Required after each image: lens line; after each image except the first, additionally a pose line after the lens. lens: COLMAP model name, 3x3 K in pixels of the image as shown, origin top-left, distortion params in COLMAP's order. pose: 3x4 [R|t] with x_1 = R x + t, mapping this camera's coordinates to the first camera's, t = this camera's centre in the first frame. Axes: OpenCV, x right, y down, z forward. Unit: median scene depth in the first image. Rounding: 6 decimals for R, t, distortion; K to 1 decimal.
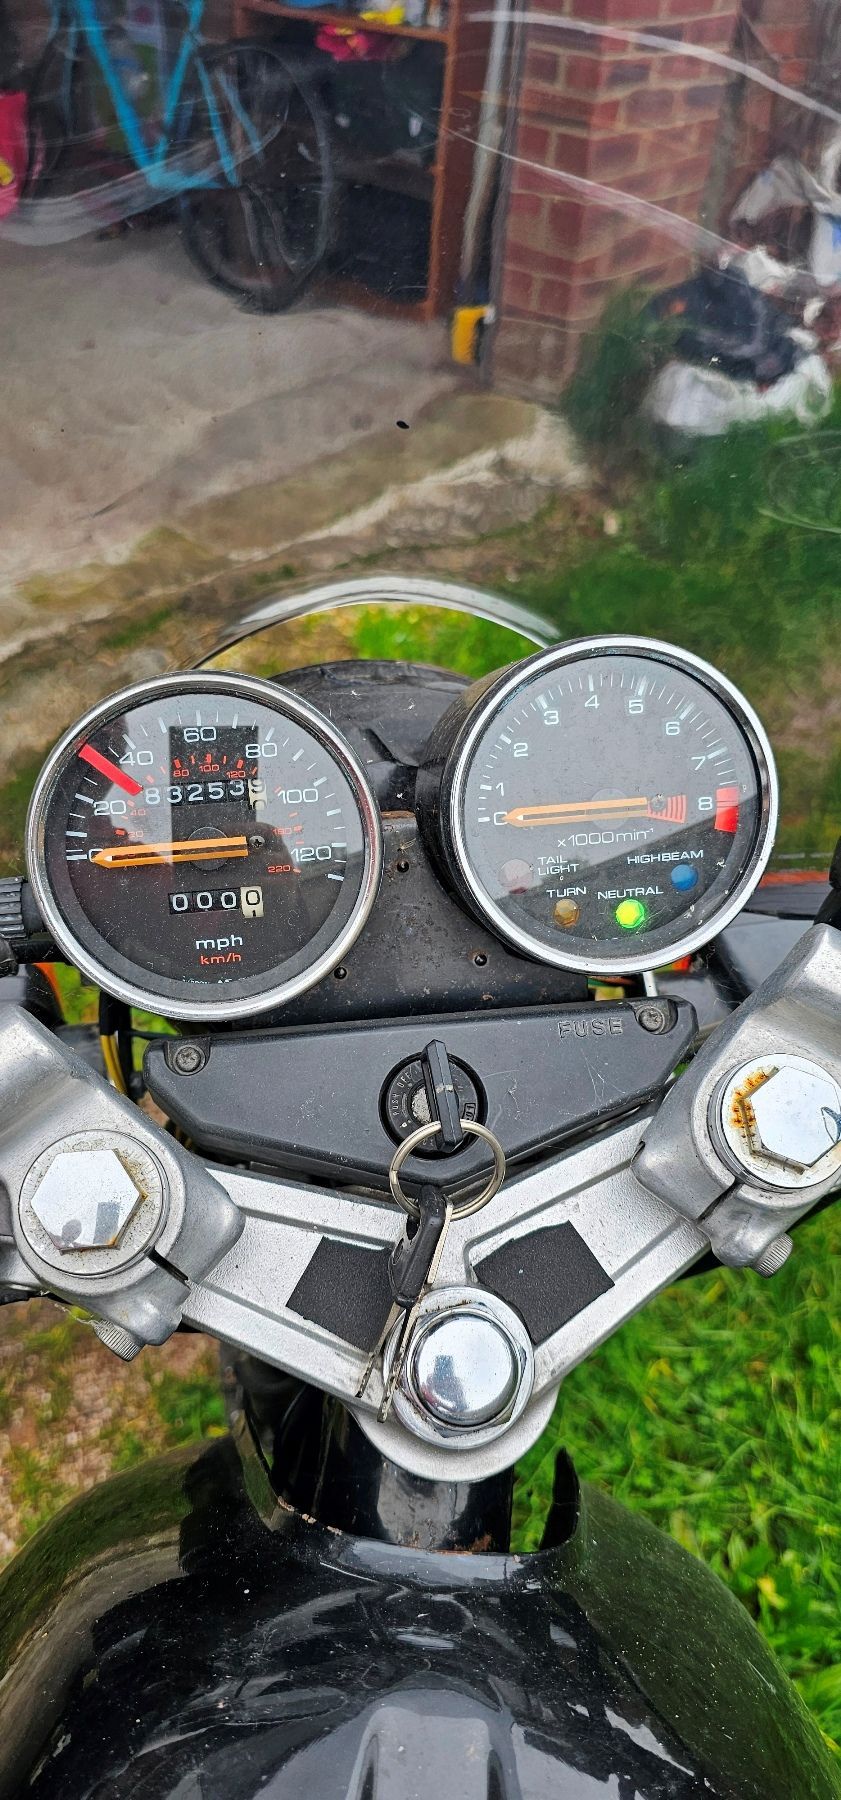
lens RADIAL K [[1232.4, 0, 401.2], [0, 1232.4, 889.5], [0, 0, 1]] dist [0.063179, -0.072072]
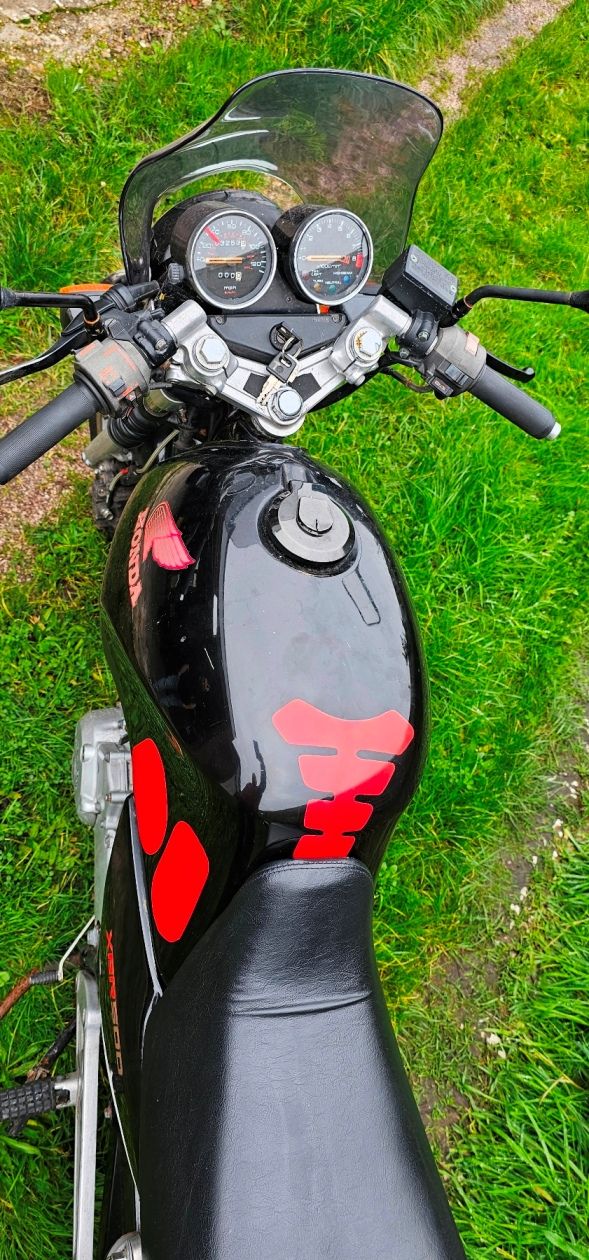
lens RADIAL K [[862.7, 0, 298.6], [0, 862.7, 629.9], [0, 0, 1]] dist [0.063179, -0.072072]
pose [[0.951903, -0.034375, 0.304464, -0.781613], [-0.077689, 0.934135, 0.348361, 0.077661], [-0.296386, -0.355260, 0.886536, -1.745685]]
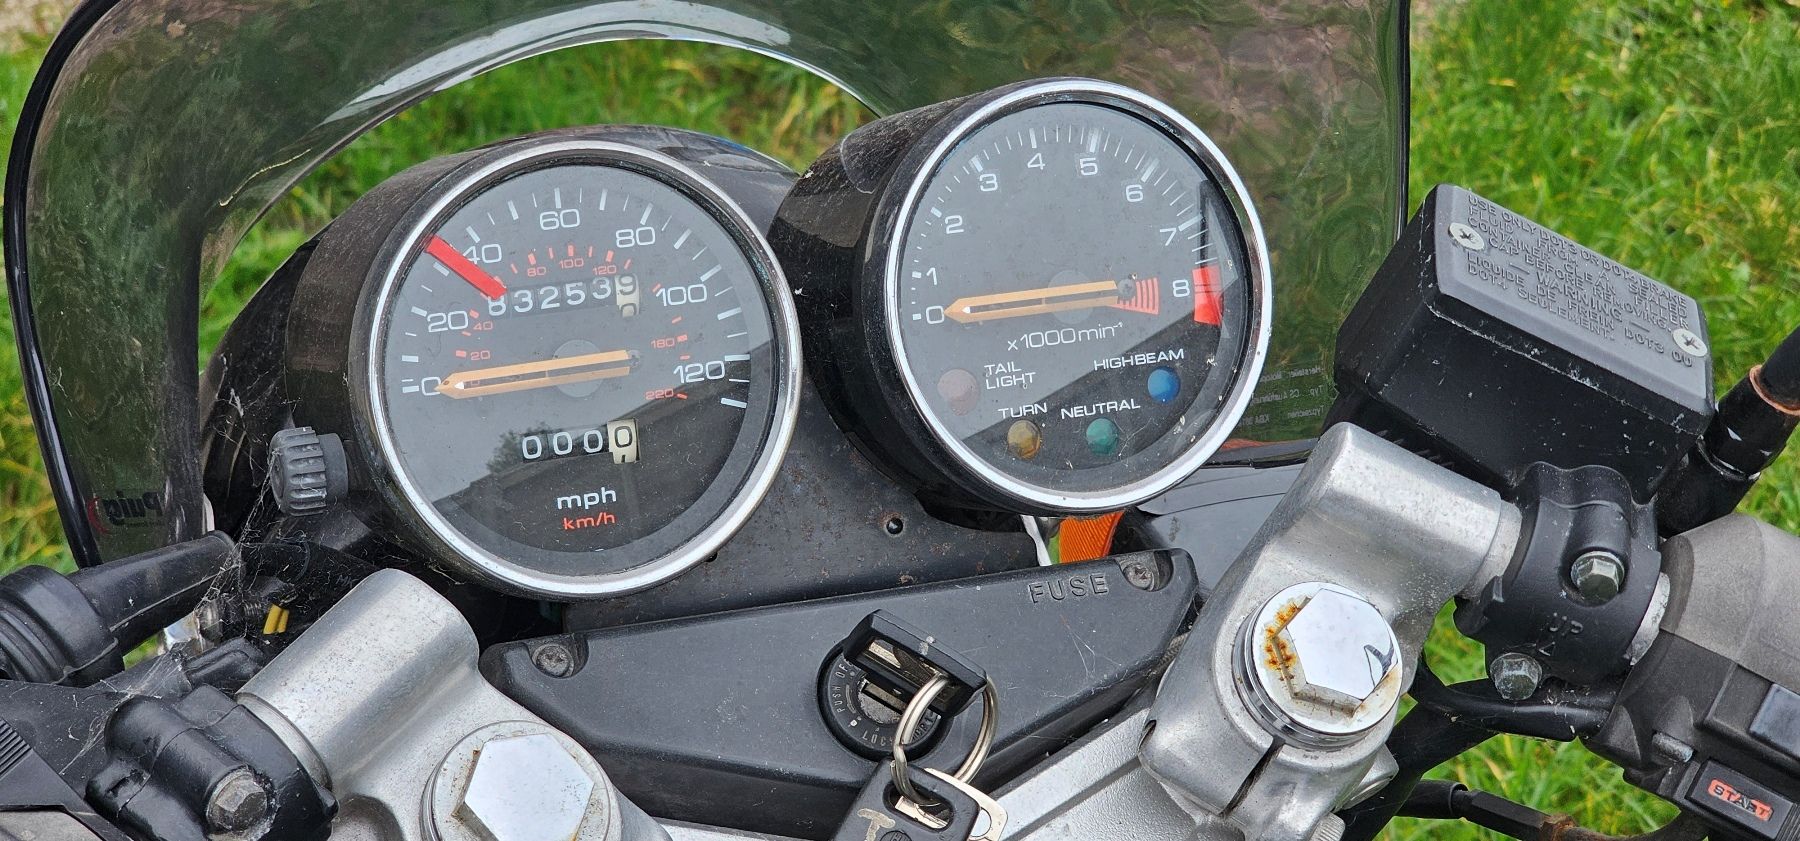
lens RADIAL K [[3577.2, 0, 952.6], [0, 3577.2, 456.6], [0, 0, 1]] dist [-0.057827, 0.000000]
pose [[0.954733, -0.055797, 0.292185, -0.560751], [0.085295, 0.992354, -0.089204, 0.226622], [-0.284974, 0.110088, 0.952193, -1.096173]]
